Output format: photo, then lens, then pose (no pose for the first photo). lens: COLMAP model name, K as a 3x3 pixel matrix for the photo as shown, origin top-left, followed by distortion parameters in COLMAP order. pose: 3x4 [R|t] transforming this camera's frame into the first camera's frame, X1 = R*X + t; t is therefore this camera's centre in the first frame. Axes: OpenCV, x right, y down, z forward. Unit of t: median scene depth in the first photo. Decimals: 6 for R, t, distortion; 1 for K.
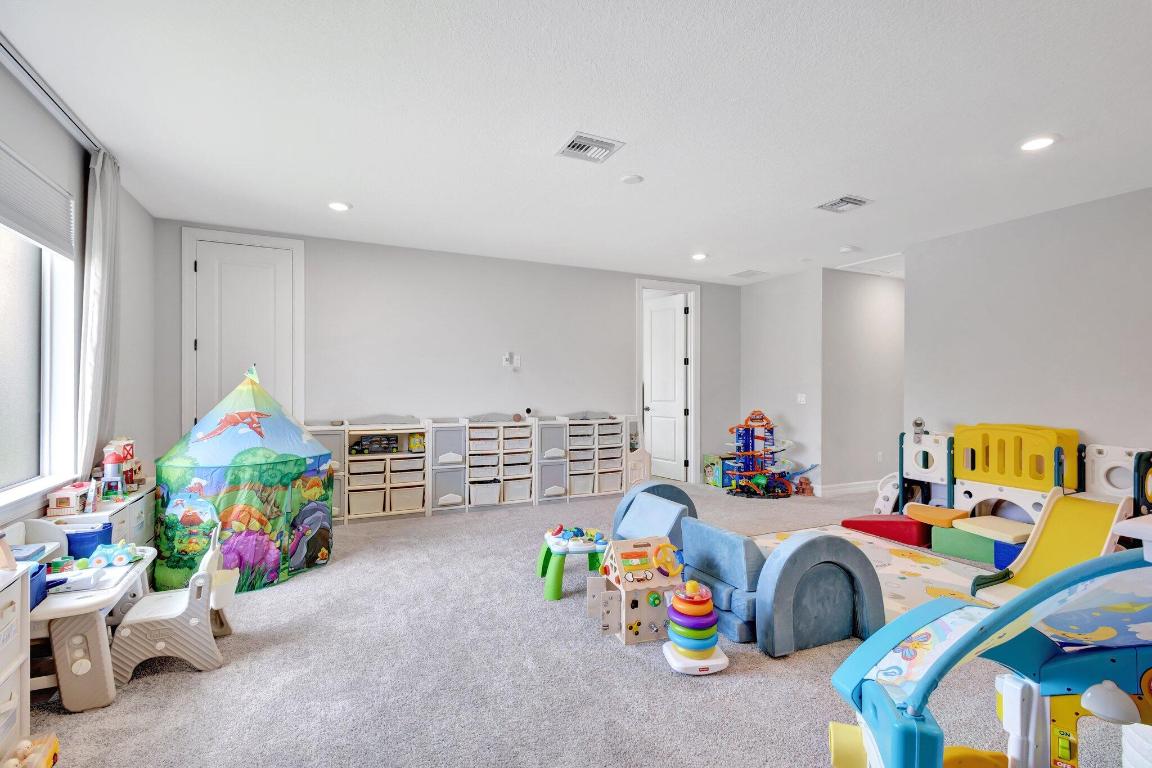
lens RADIAL K [[531.9, 0, 574.3], [0, 531.9, 384.2], [0, 0, 1]] dist [0.003150, 0.000183]
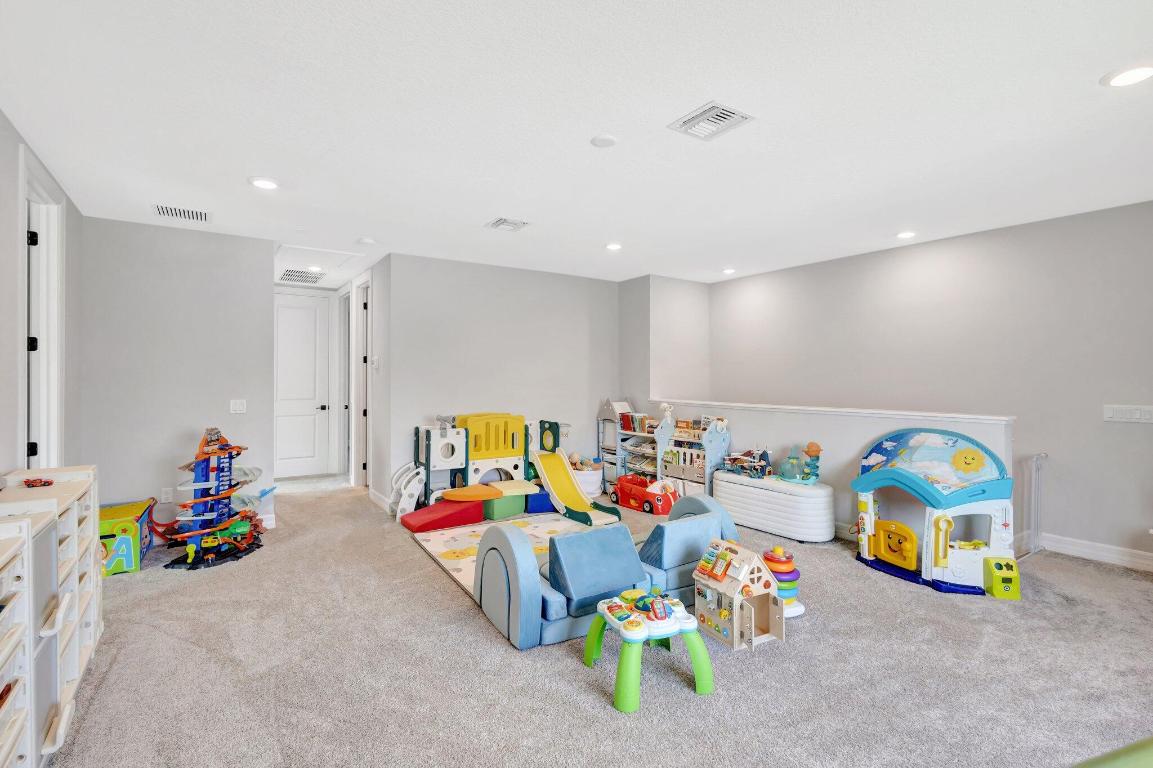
lens RADIAL K [[532.3, 0, 577.4], [0, 532.3, 381.1], [0, 0, 1]] dist [0.003150, 0.000183]
pose [[-0.160519, -0.014798, 0.986922, -0.547715], [-0.002313, 0.999891, 0.014616, -0.027644], [-0.987030, 0.000063, -0.160535, 0.952971]]
